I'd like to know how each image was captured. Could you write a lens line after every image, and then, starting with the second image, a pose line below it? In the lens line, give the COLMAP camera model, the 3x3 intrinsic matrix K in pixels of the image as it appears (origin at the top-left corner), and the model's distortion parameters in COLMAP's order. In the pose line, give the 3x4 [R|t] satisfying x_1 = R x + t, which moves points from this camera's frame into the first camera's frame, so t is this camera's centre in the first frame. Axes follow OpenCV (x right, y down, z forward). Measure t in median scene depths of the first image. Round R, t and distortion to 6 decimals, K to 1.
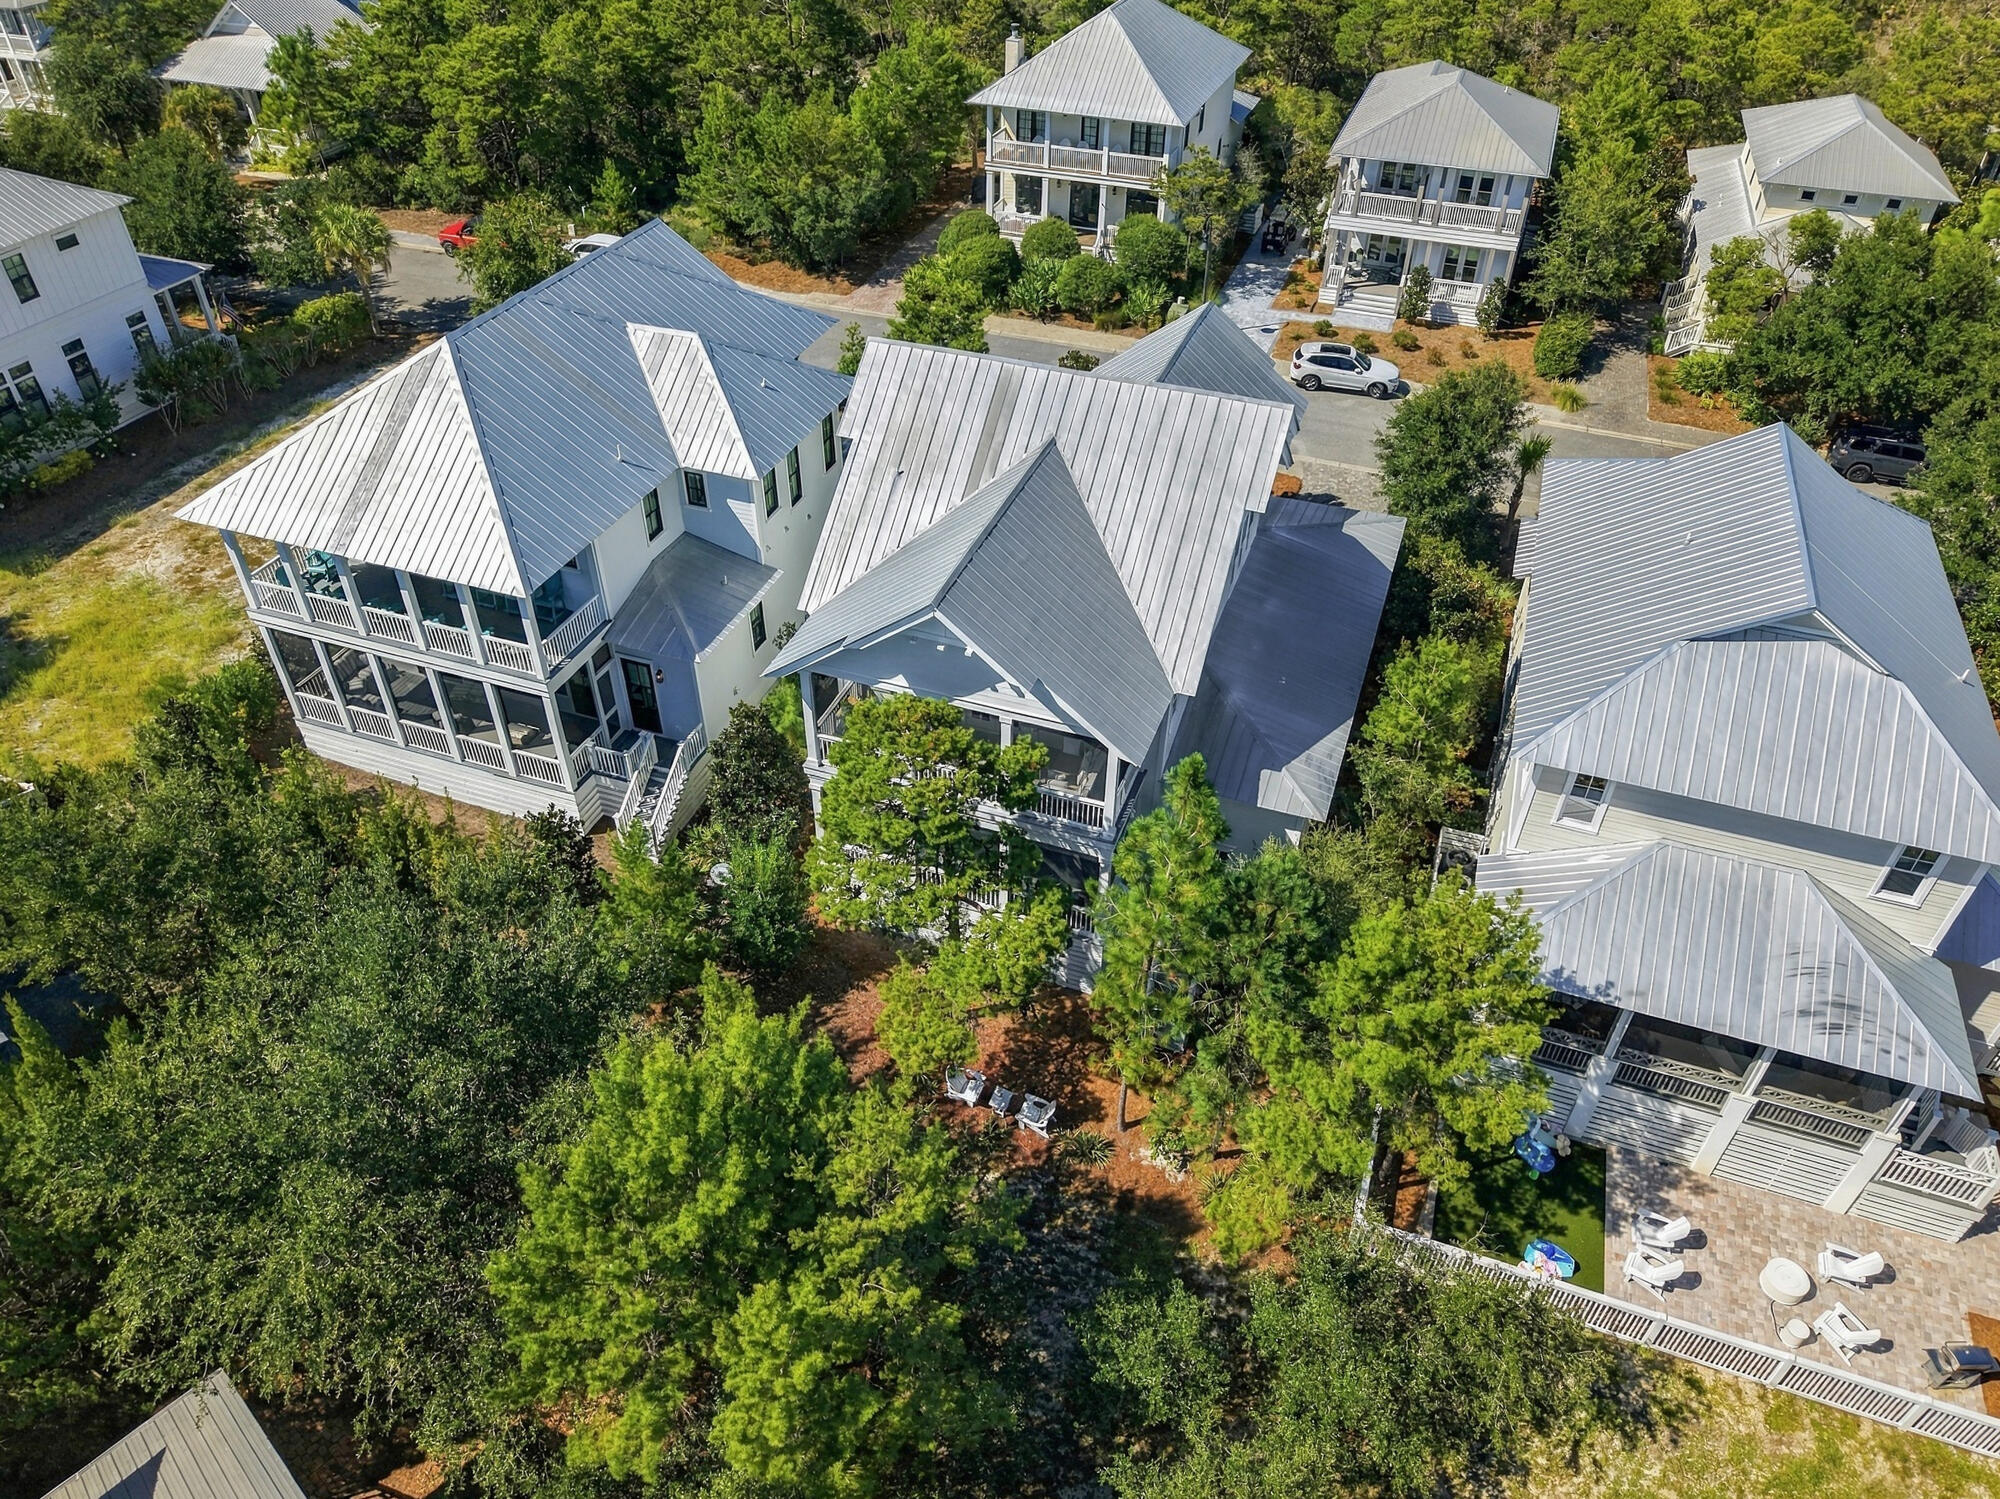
lens RADIAL K [[1362.4, 0, 992.8], [0, 1362.4, 702.8], [0, 0, 1]] dist [-0.012216, -0.004180]
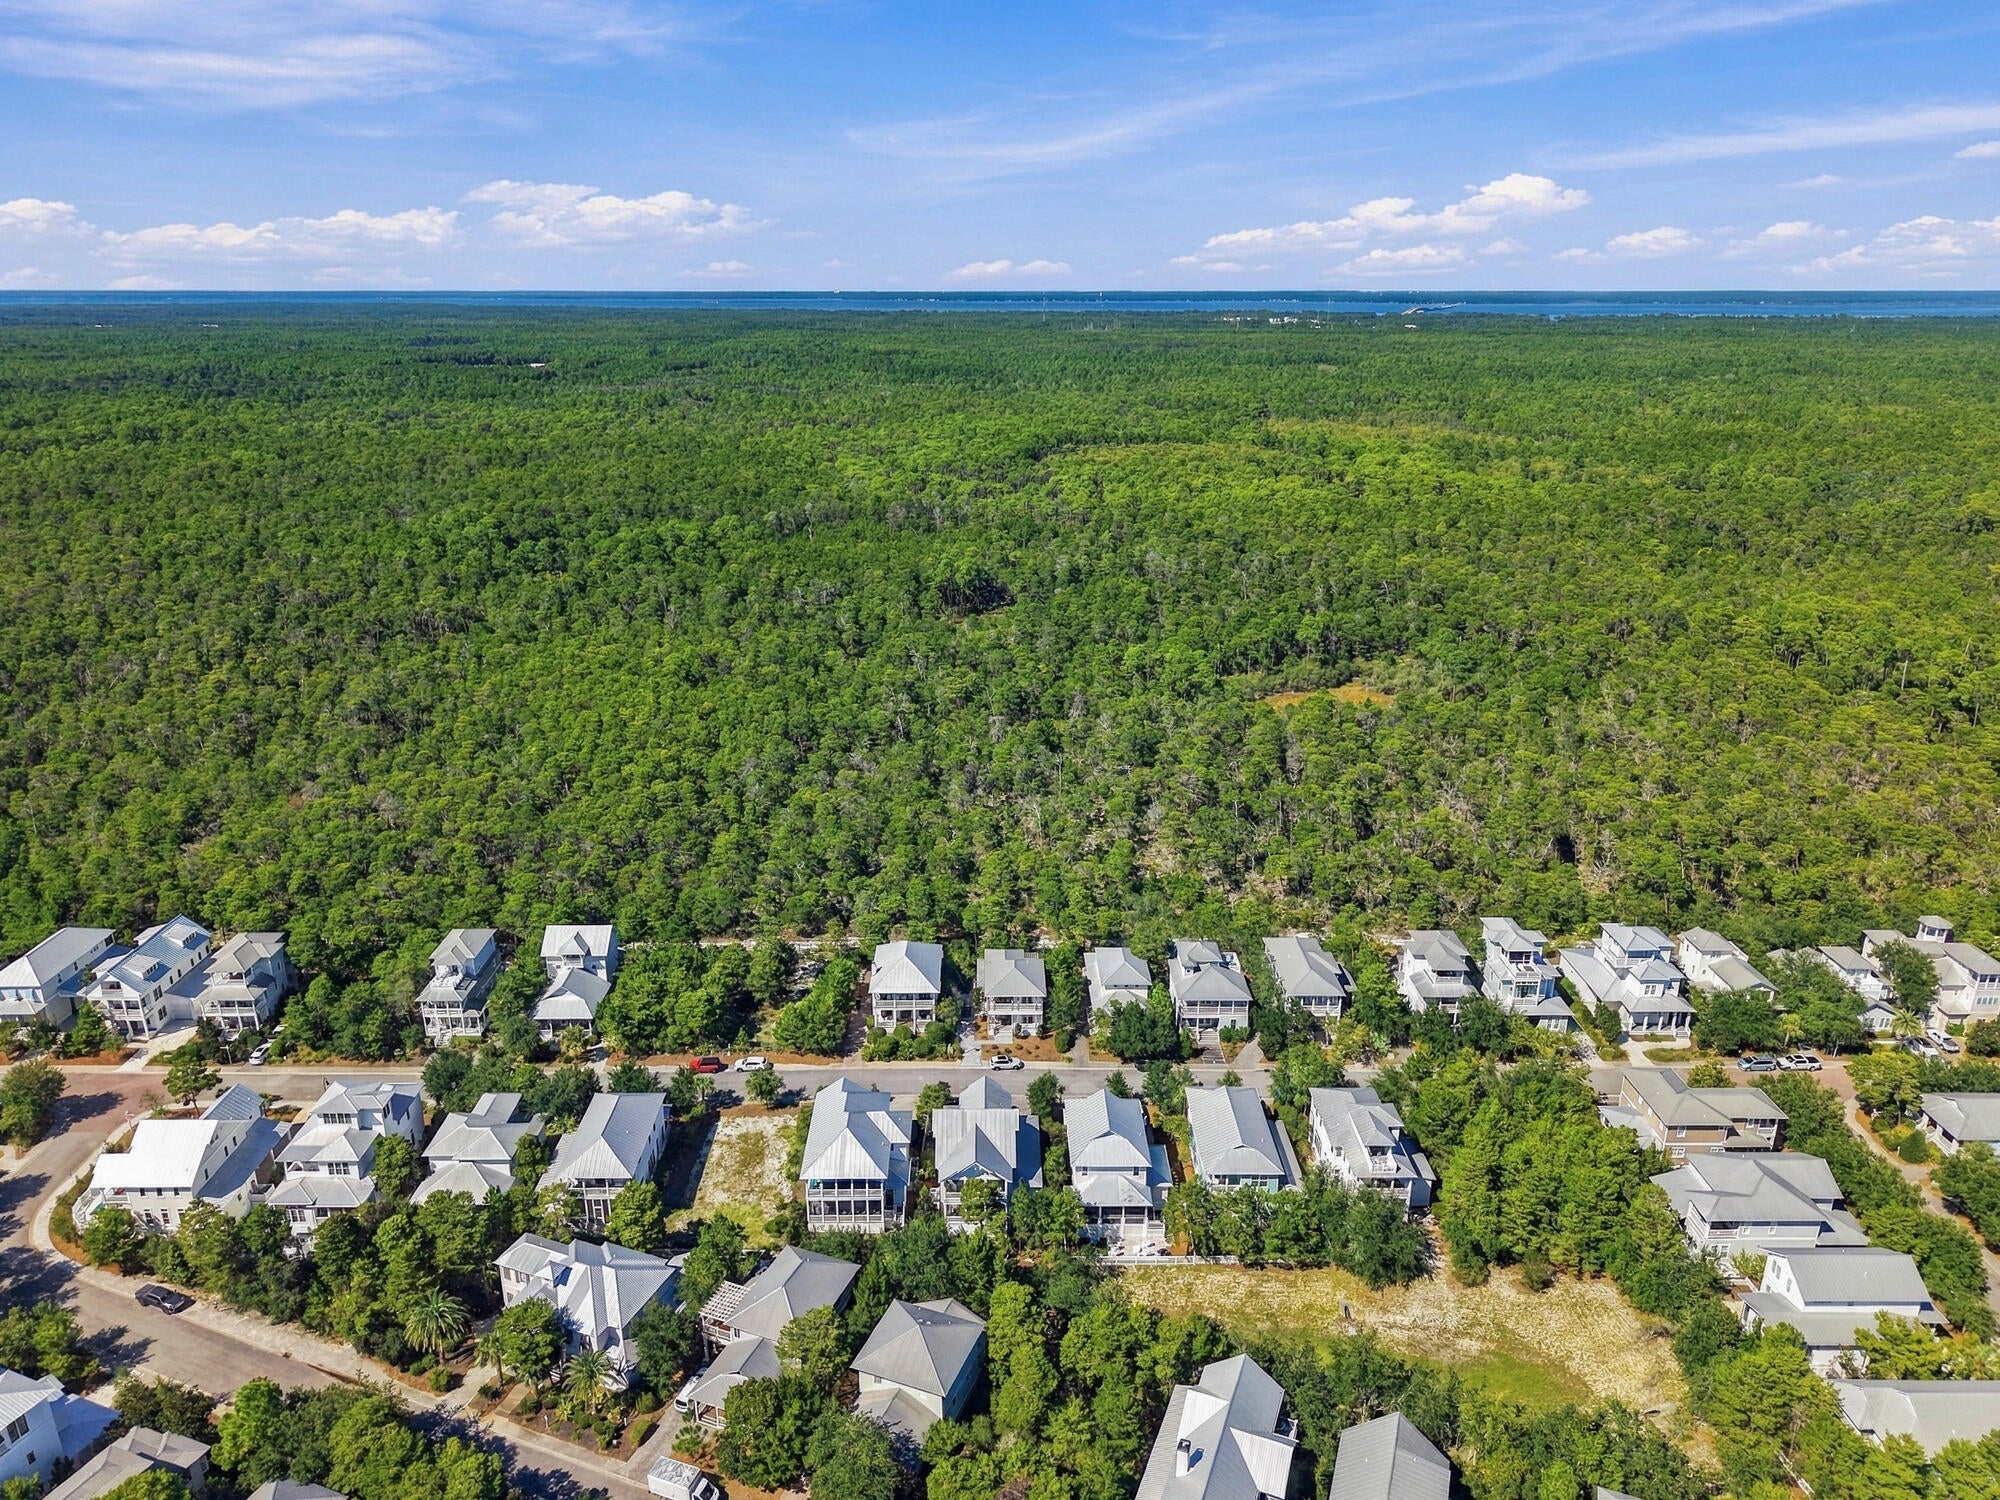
lens RADIAL K [[1362.4, 0, 992.8], [0, 1362.4, 703.3], [0, 0, 1]] dist [-0.012216, -0.004180]
pose [[0.934590, -0.108784, 0.338685, -1.327822], [0.220157, 0.924728, -0.310499, -0.047210], [-0.279415, 0.364753, 0.888191, -3.774326]]
